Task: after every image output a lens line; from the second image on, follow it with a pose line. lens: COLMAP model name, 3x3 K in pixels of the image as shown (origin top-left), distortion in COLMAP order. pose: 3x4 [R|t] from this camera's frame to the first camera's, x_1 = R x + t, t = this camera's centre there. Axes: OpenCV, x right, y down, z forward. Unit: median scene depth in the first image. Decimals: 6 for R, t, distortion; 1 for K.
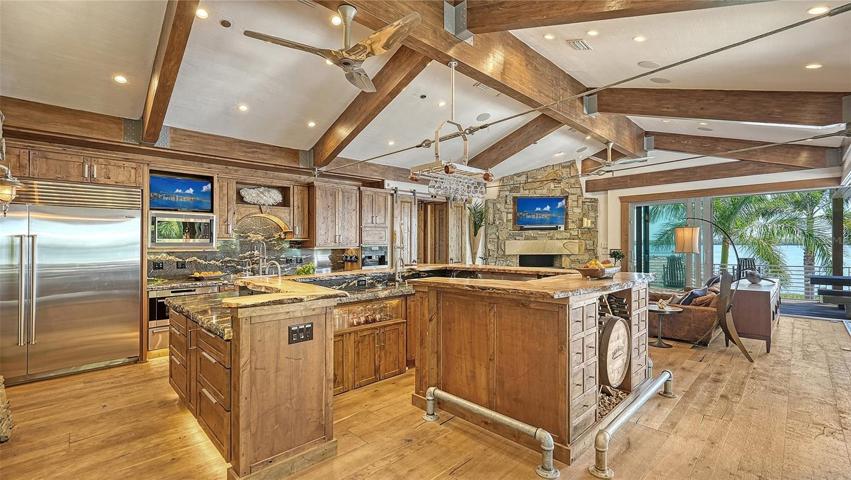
lens RADIAL K [[365.6, 0, 417.1], [0, 365.6, 247.8], [0, 0, 1]] dist [-0.006535, 0.001851]
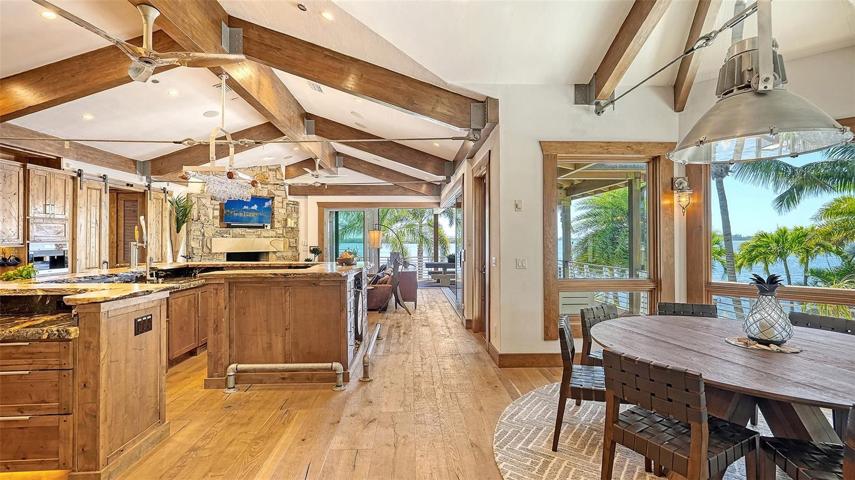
lens RADIAL K [[383.7, 0, 422.4], [0, 383.7, 240.3], [0, 0, 1]] dist [0.000766, -0.001326]
pose [[0.665620, 0.005972, 0.746267, -0.228634], [0.004740, 0.999914, -0.012230, 0.002433], [-0.746275, 0.011678, 0.665535, -0.129699]]
